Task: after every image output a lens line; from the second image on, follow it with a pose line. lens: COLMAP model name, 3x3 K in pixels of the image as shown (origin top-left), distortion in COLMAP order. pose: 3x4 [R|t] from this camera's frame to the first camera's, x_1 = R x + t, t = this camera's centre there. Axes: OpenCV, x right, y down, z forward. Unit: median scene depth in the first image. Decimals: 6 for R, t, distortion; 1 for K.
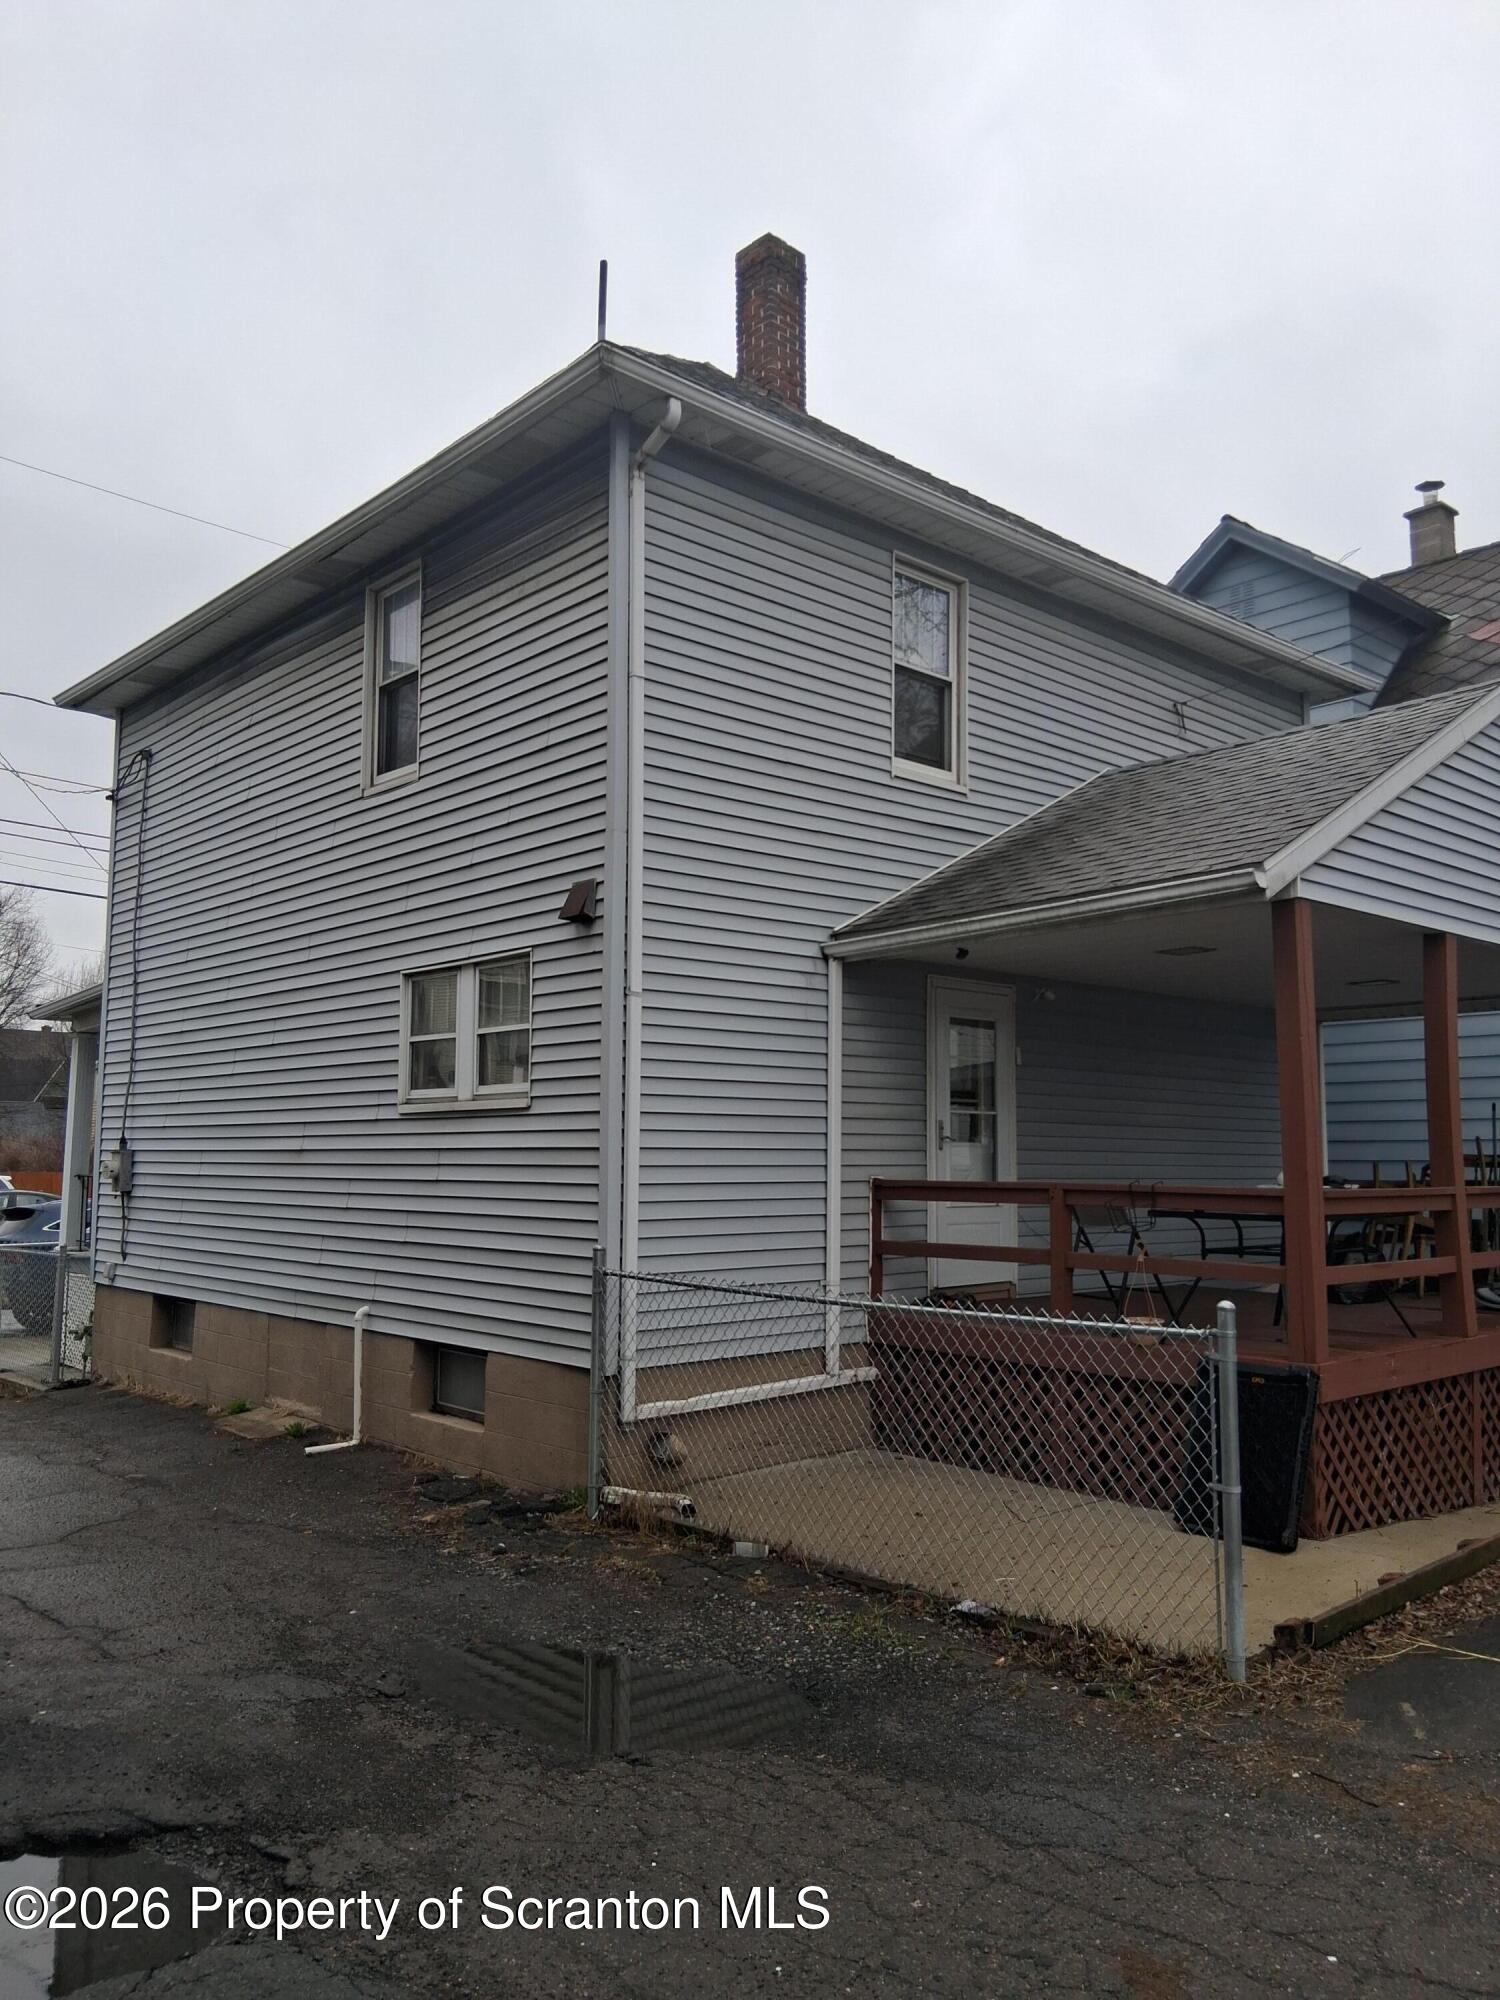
lens RADIAL K [[1488.0, 0, 750.0], [0, 1488.0, 1000.0], [0, 0, 1]] dist [0.117260, -0.236876]
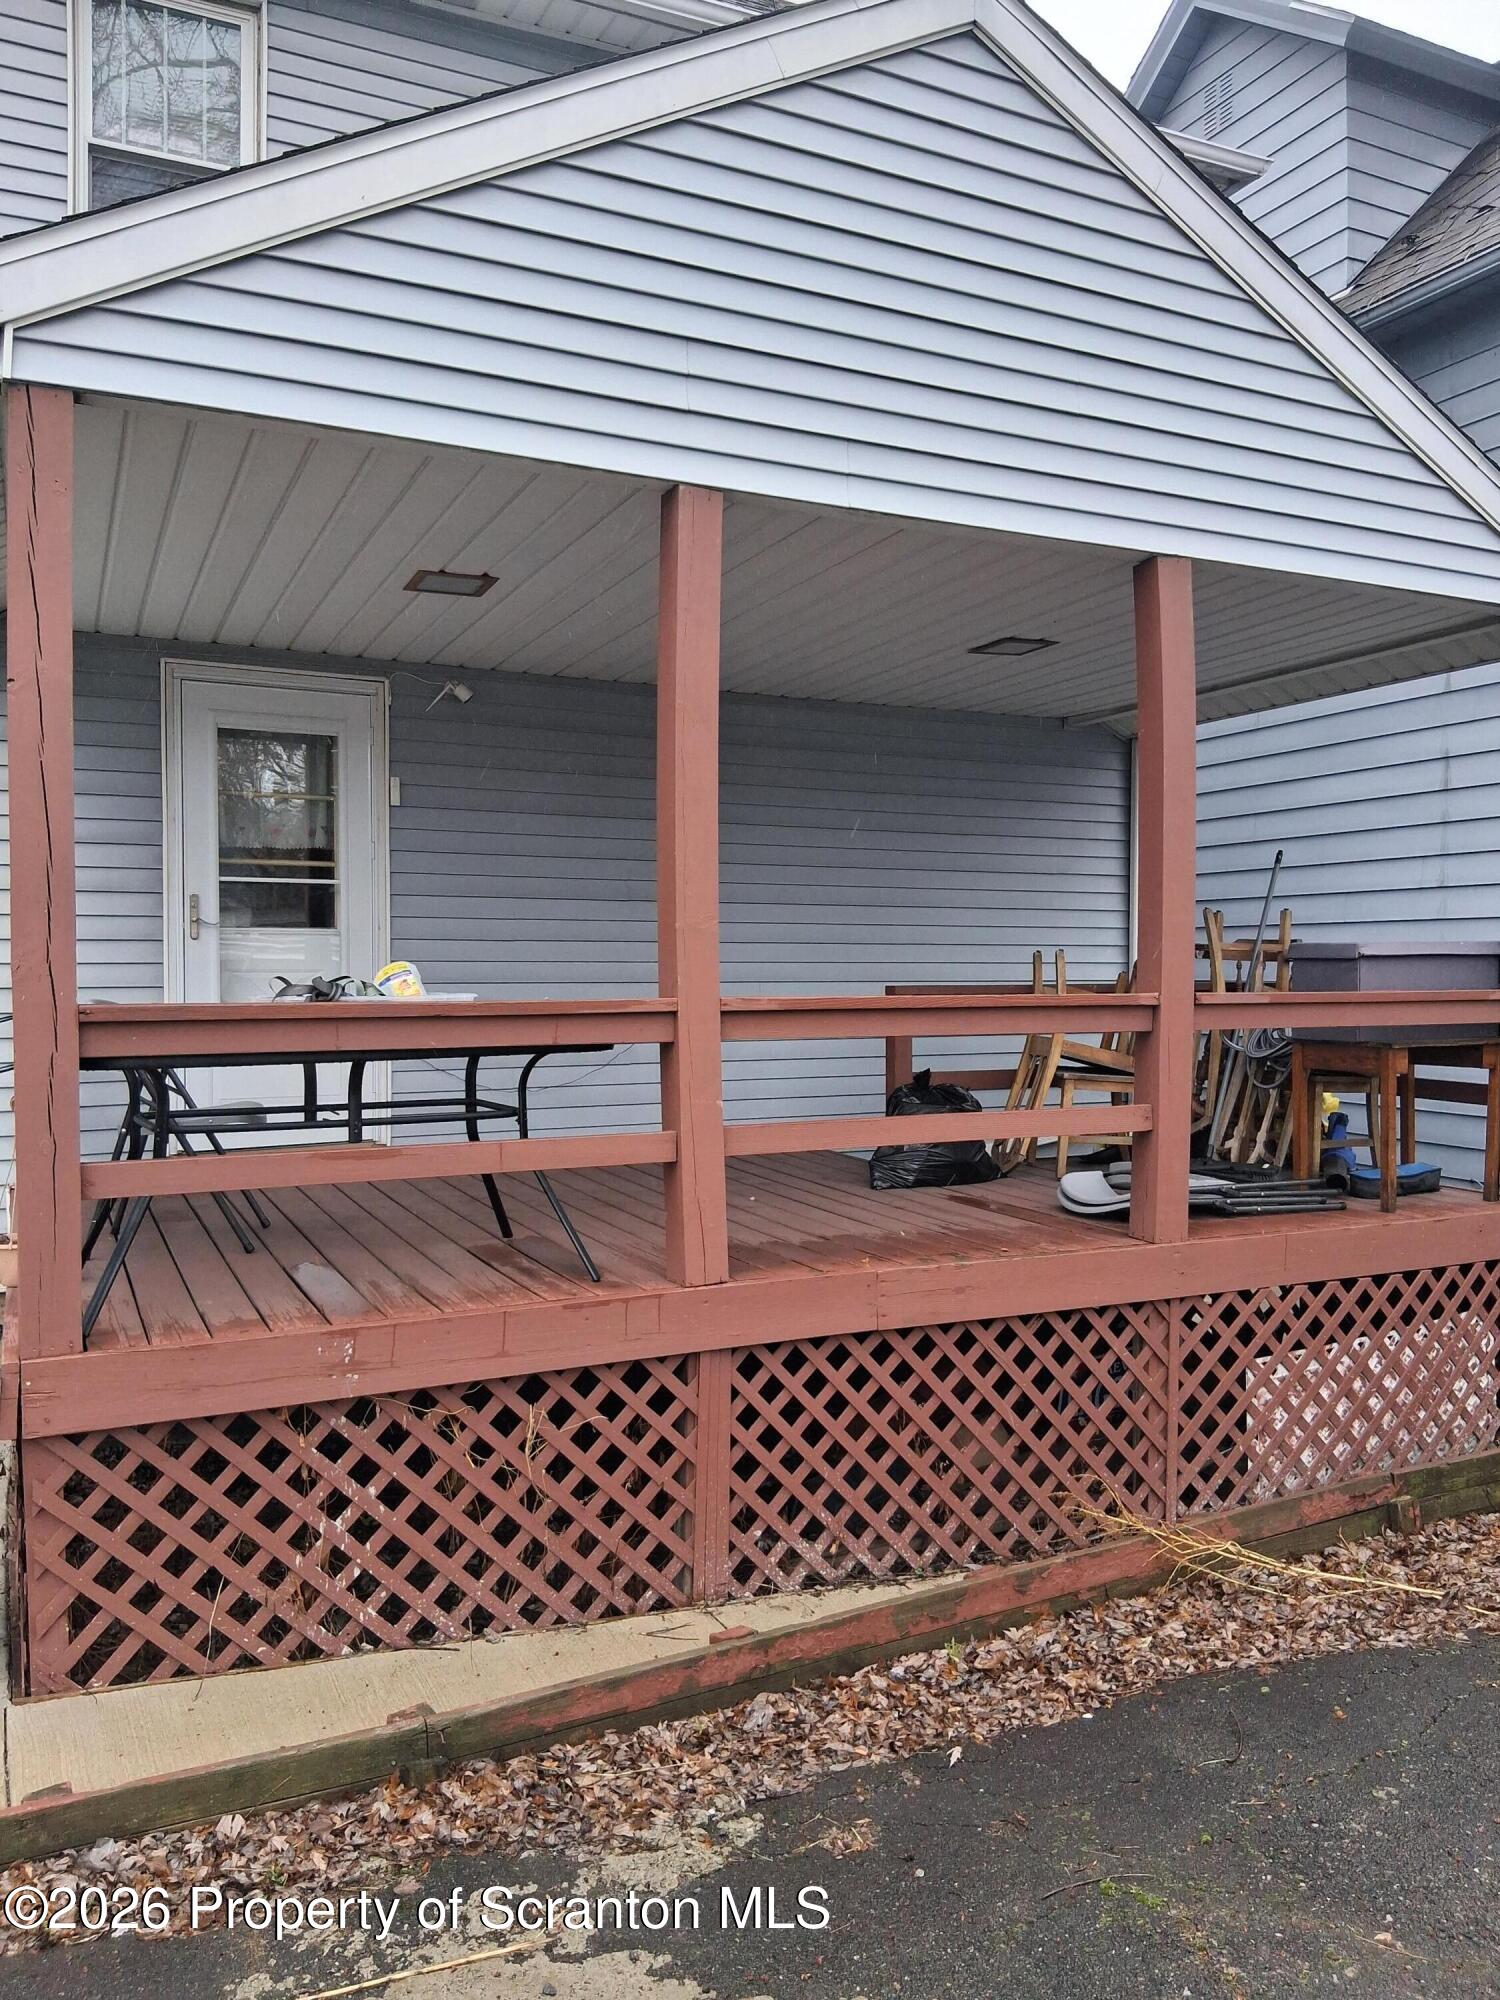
lens RADIAL K [[1532.3, 0, 750.0], [0, 1532.3, 1000.0], [0, 0, 1]] dist [0.082176, -0.138852]
pose [[0.963179, 0.001610, -0.268855, 0.530026], [0.033479, 0.991481, 0.125877, 0.051120], [0.266768, -0.130243, 0.954920, 0.432644]]
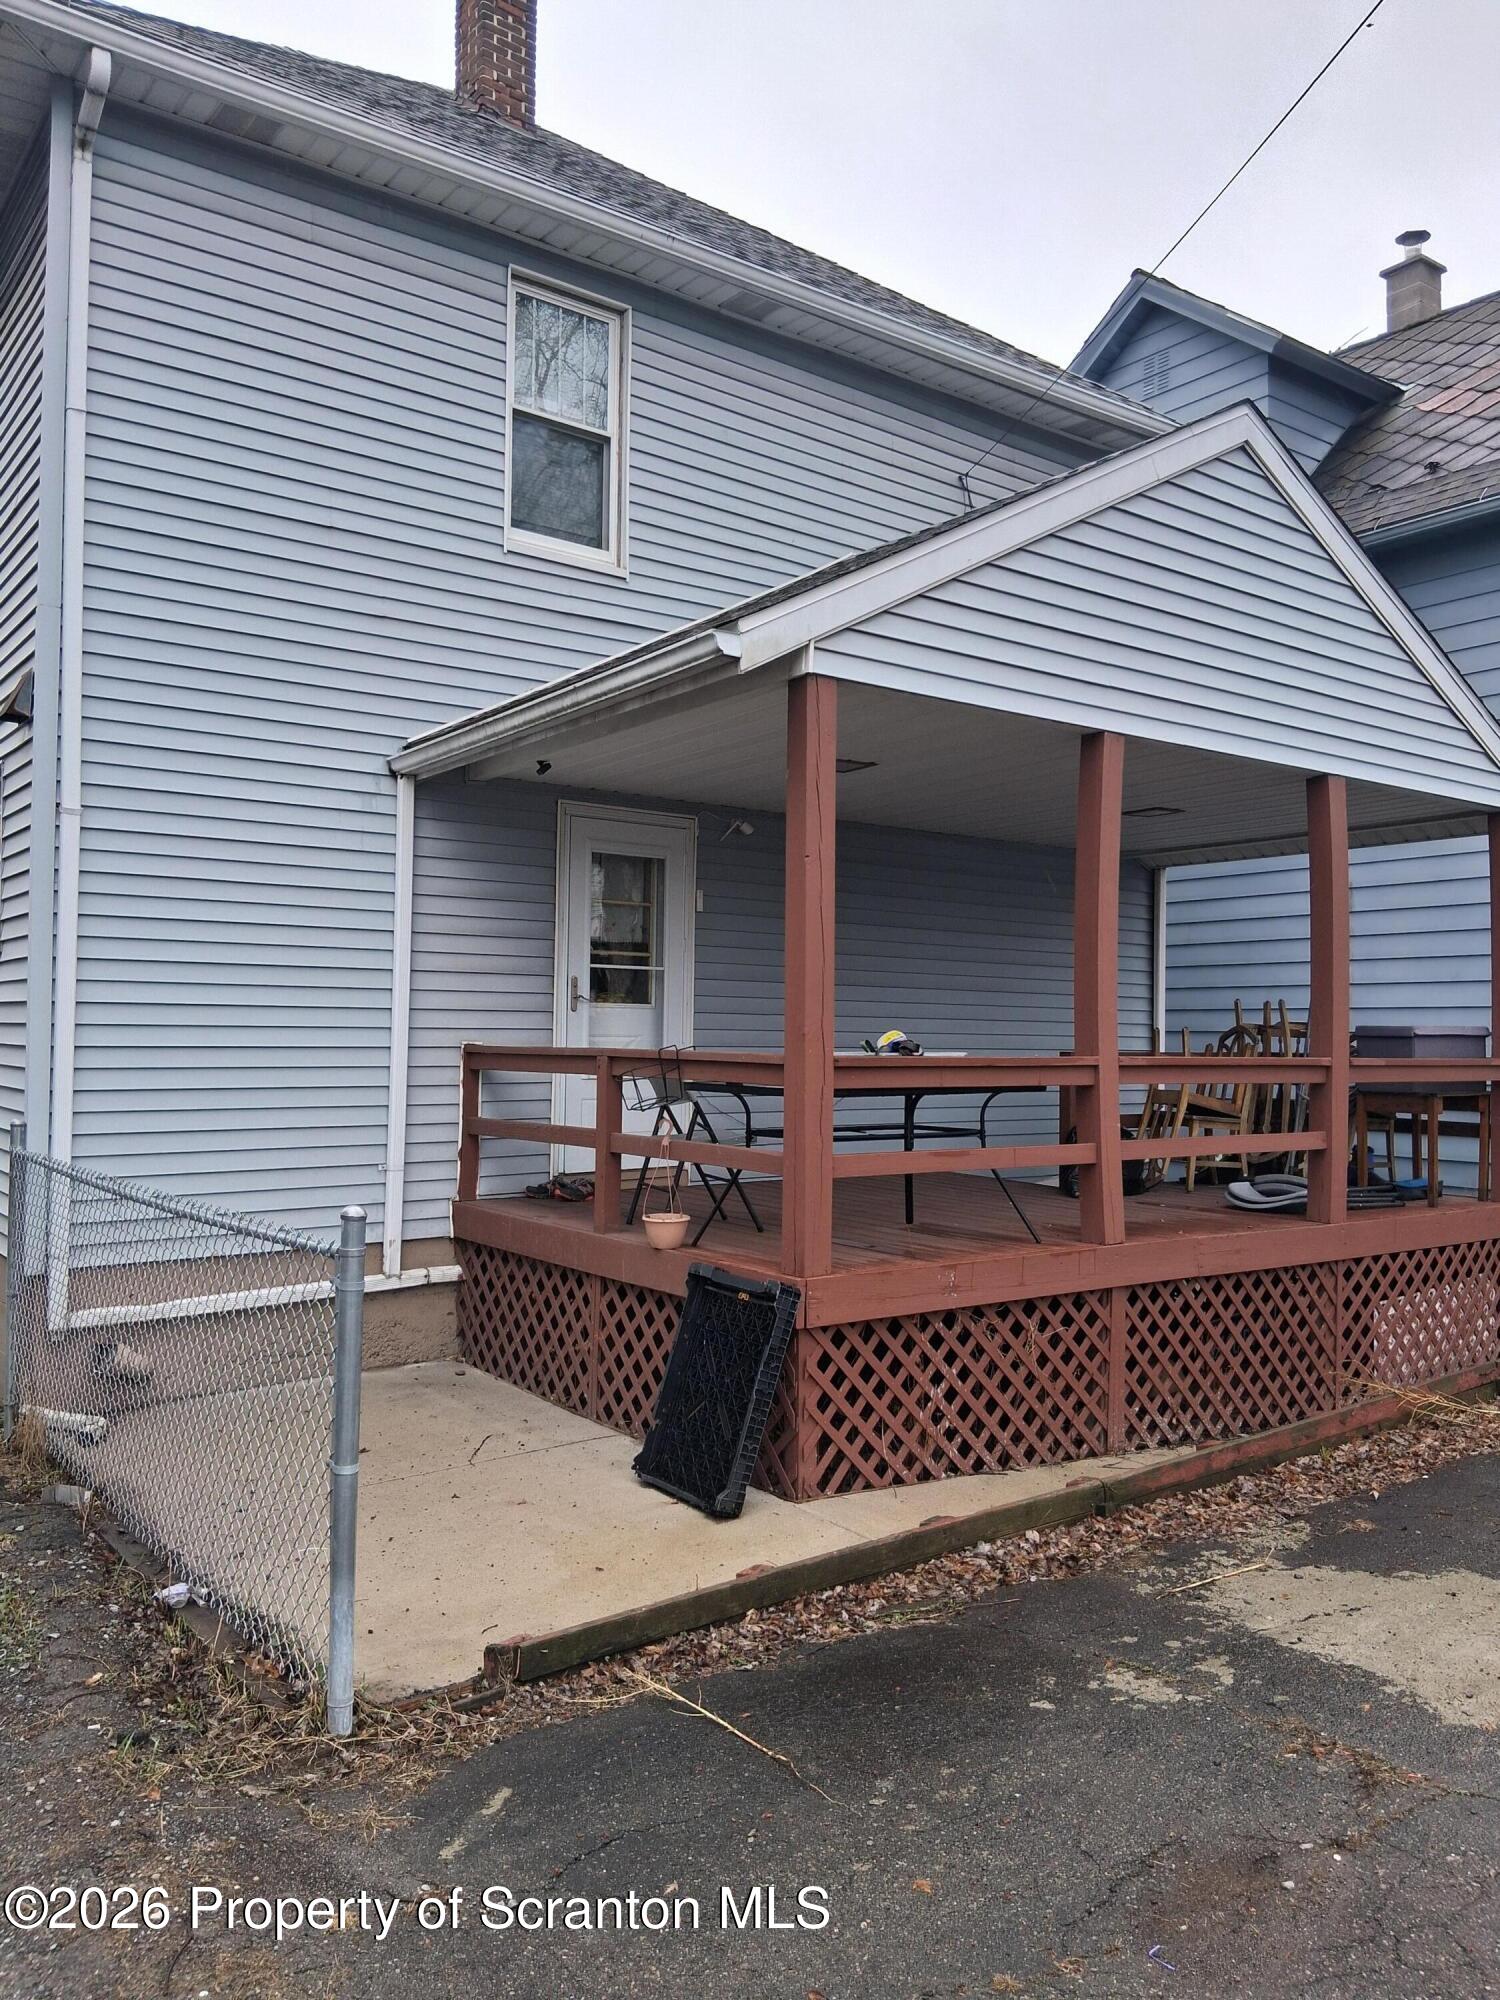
lens RADIAL K [[1507.4, 0, 750.0], [0, 1507.4, 1000.0], [0, 0, 1]] dist [0.115840, -0.214928]
pose [[0.996340, 0.005801, -0.085285, 0.297458], [0.001208, 0.996639, 0.081904, 0.025030], [0.085473, -0.081708, 0.992984, 0.169670]]
